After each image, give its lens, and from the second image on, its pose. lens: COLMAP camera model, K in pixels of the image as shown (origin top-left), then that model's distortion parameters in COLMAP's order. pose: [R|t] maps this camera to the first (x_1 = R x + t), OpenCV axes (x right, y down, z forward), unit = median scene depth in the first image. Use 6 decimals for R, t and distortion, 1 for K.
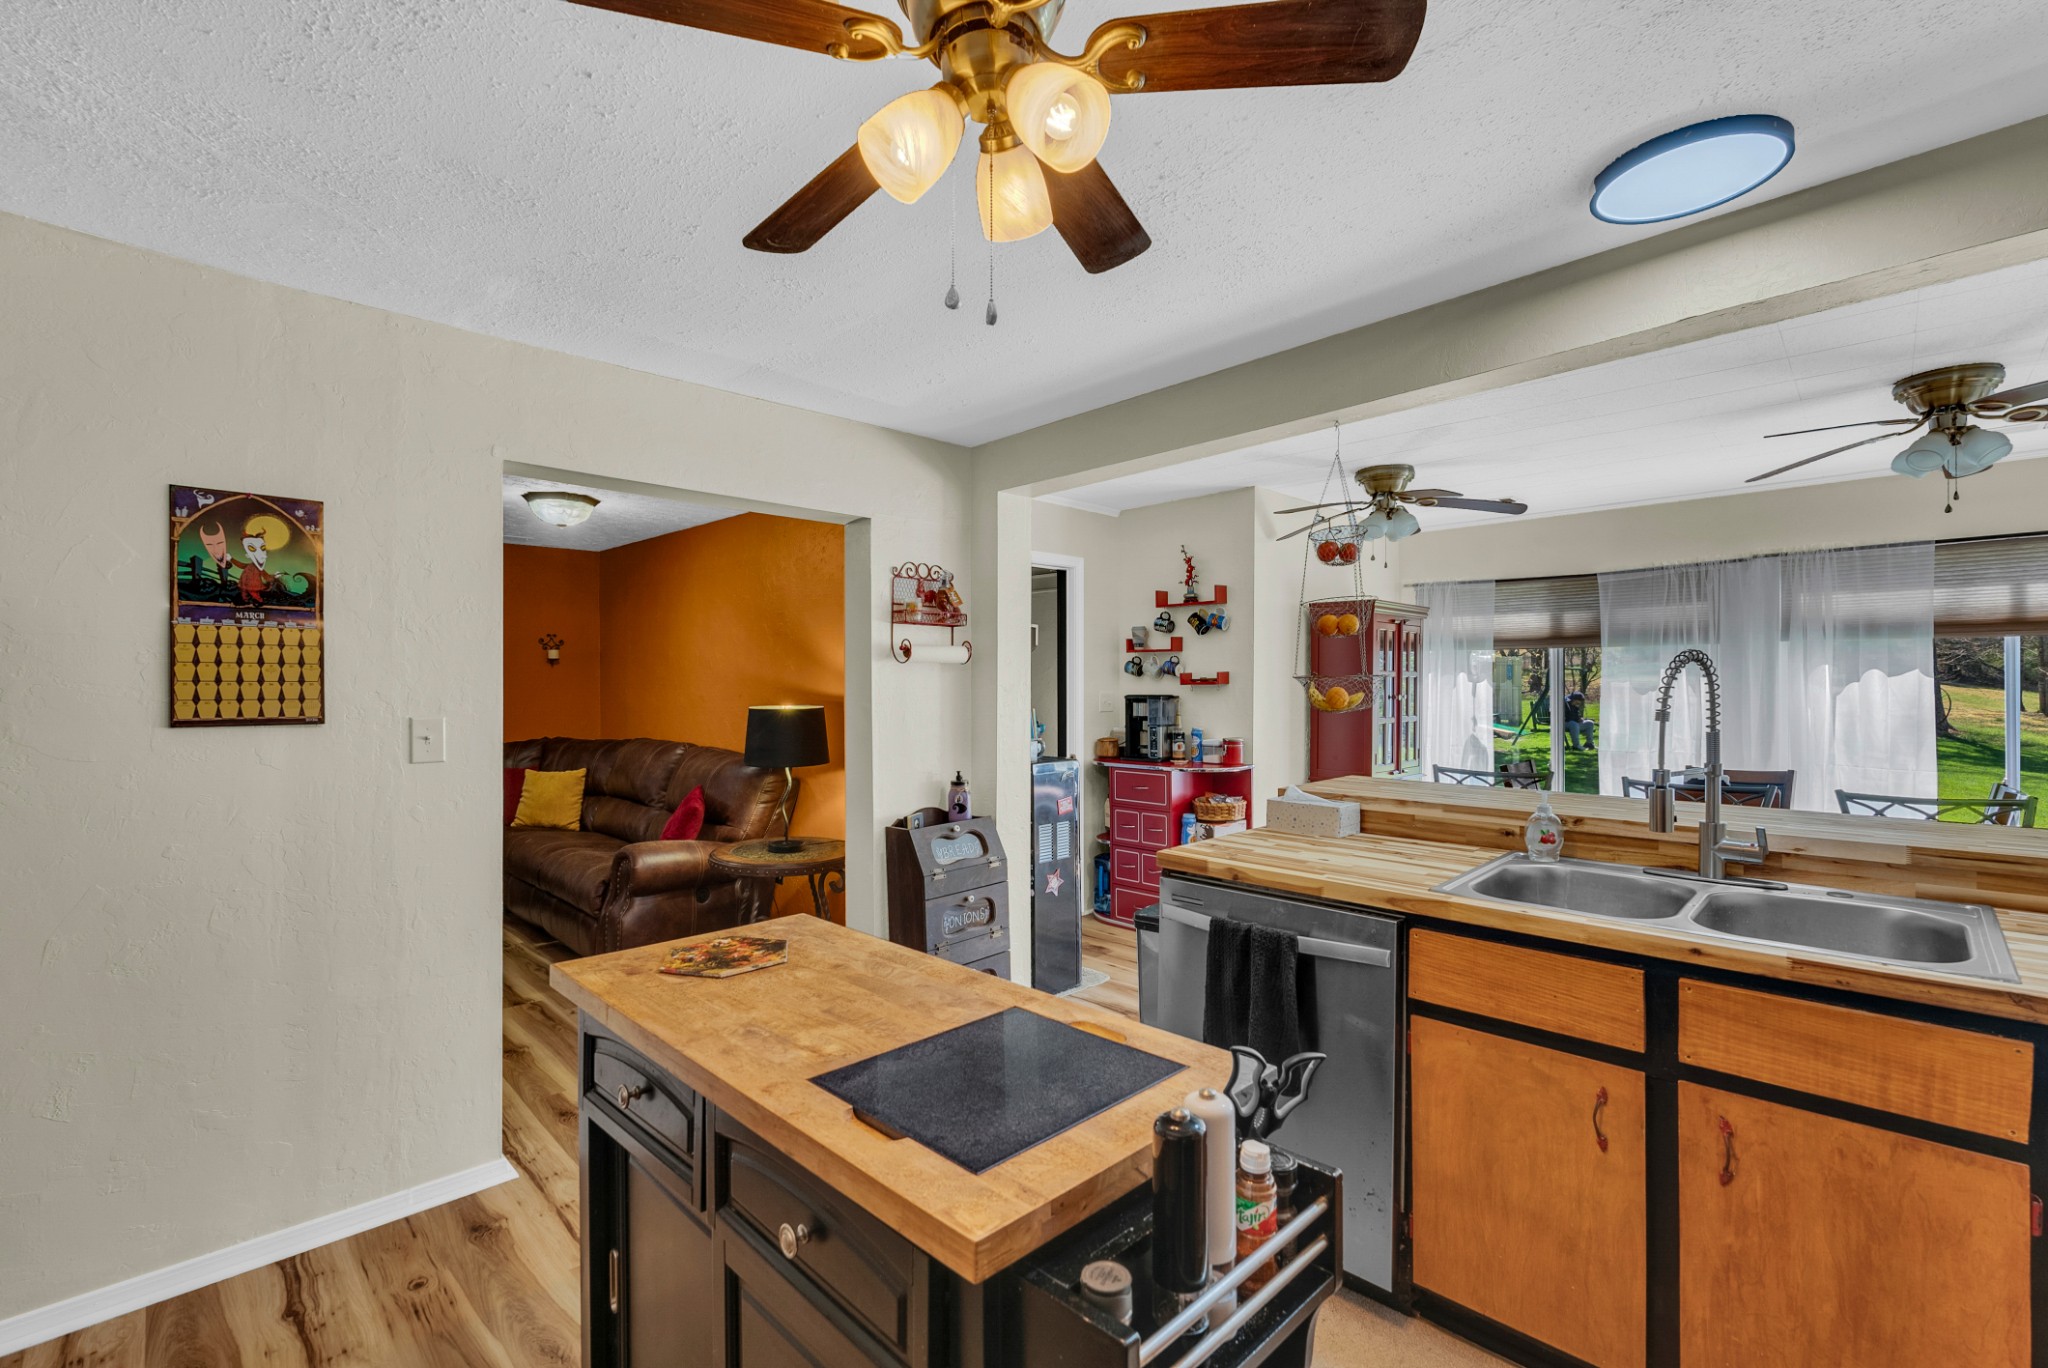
lens RADIAL K [[889.3, 0, 1052.3], [0, 889.3, 689.9], [0, 0, 1]] dist [-0.000849, 0.000366]
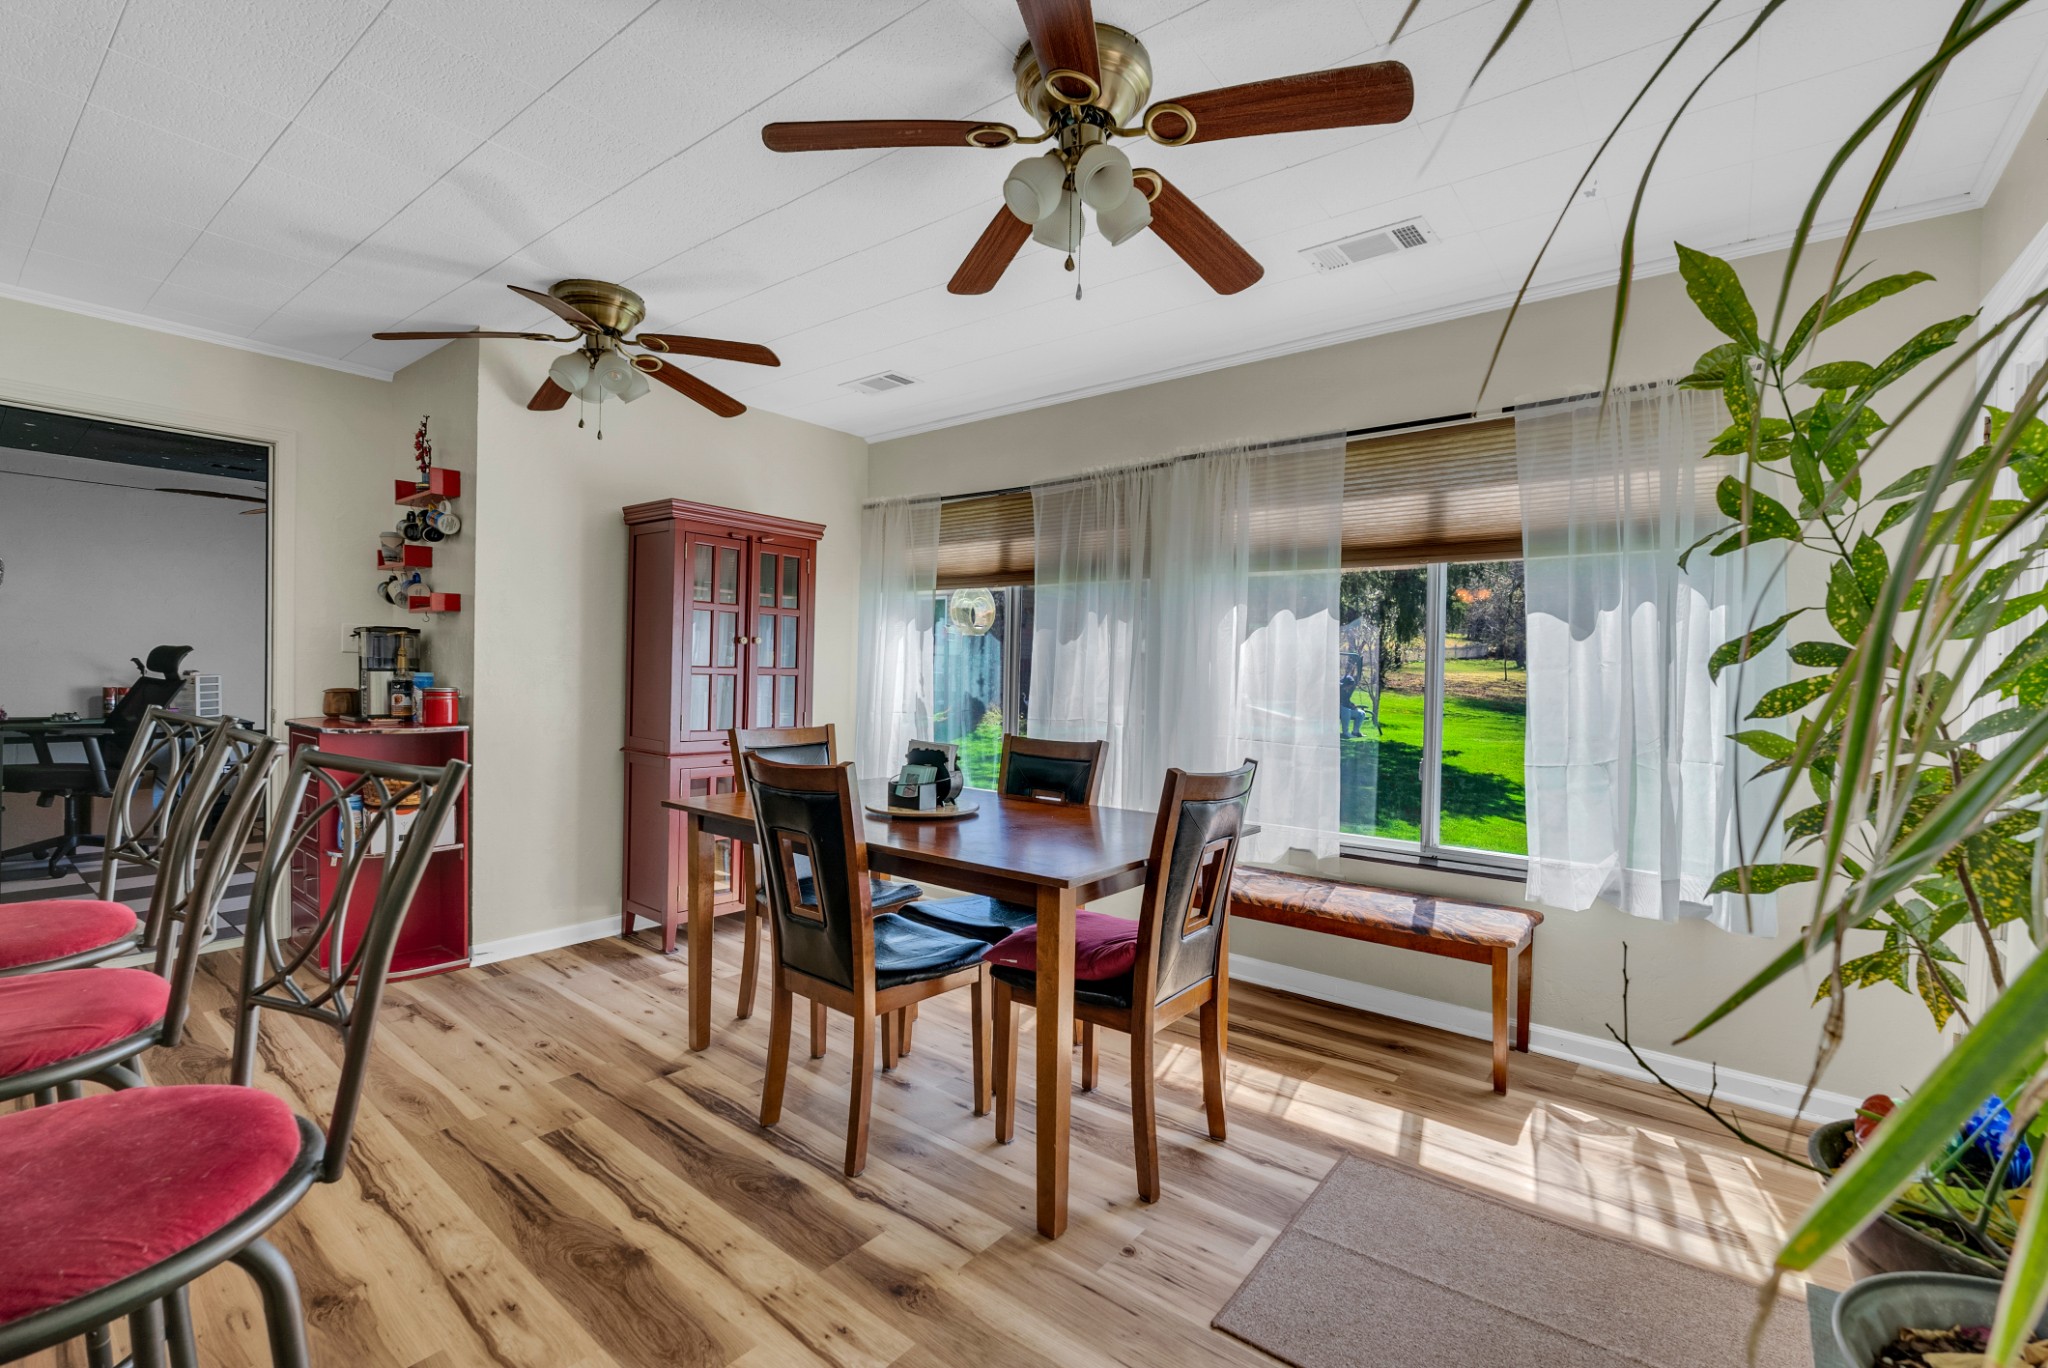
lens RADIAL K [[889.3, 0, 1052.3], [0, 889.3, 689.9], [0, 0, 1]] dist [-0.000849, 0.000366]
pose [[0.993173, 0.019121, 0.115070, 0.651898], [-0.021780, 0.999523, 0.021895, 0.029631], [-0.114597, -0.024252, 0.993116, 0.293078]]
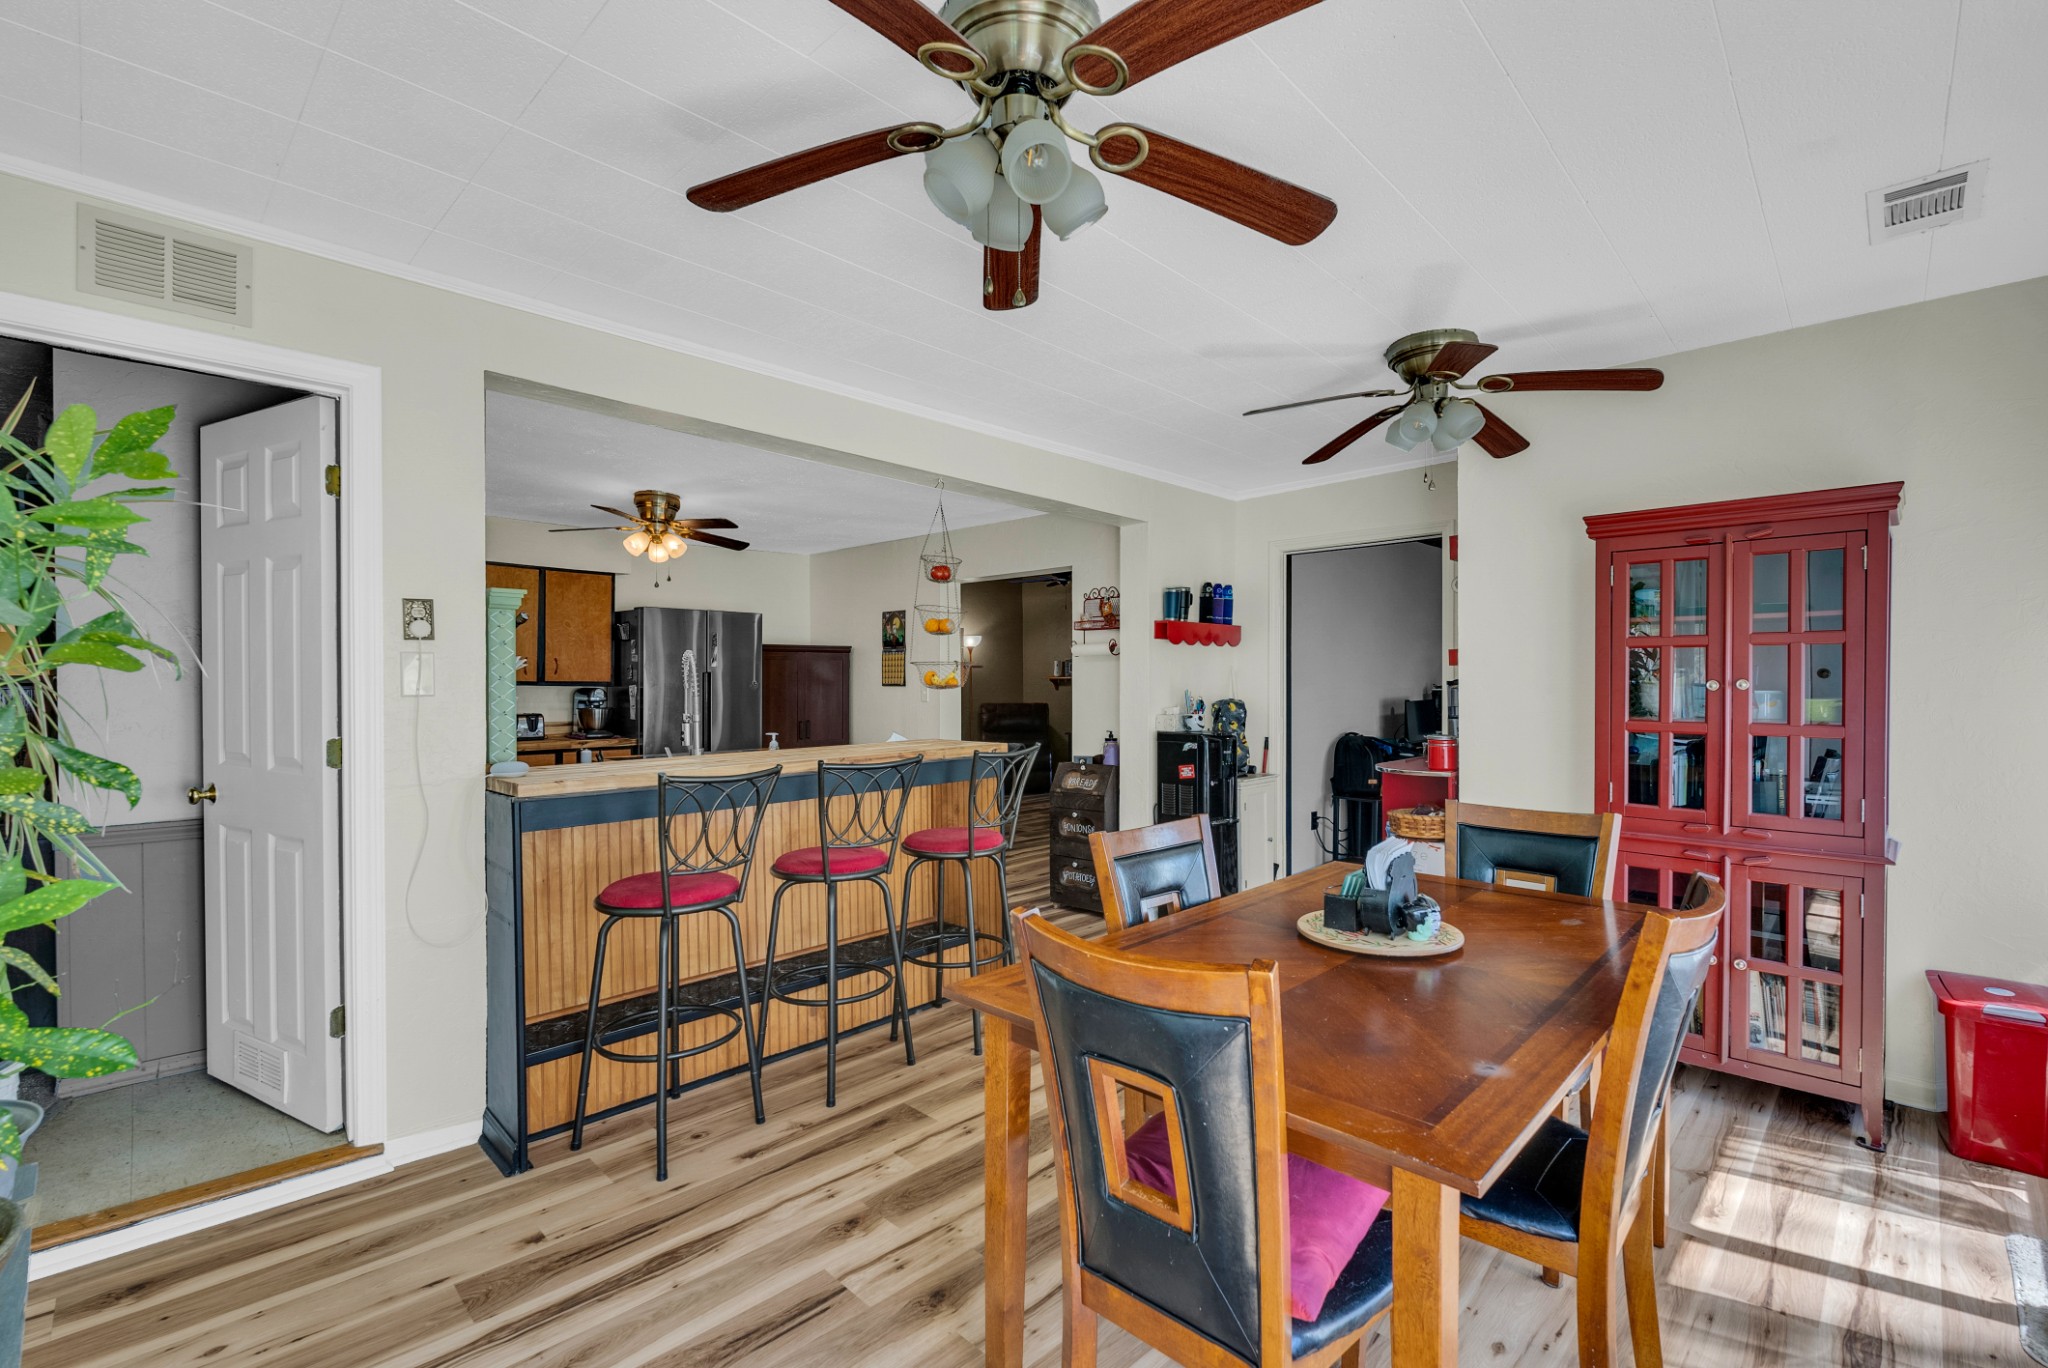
lens RADIAL K [[901.2, 0, 1024.0], [0, 901.2, 684.0], [0, 0, 1]] dist [-0.000216, 0.000132]
pose [[-0.007146, 0.008838, -0.999935, 1.059383], [-0.001262, 0.999960, 0.008847, 0.001584], [0.999974, 0.001326, -0.007134, 0.713823]]
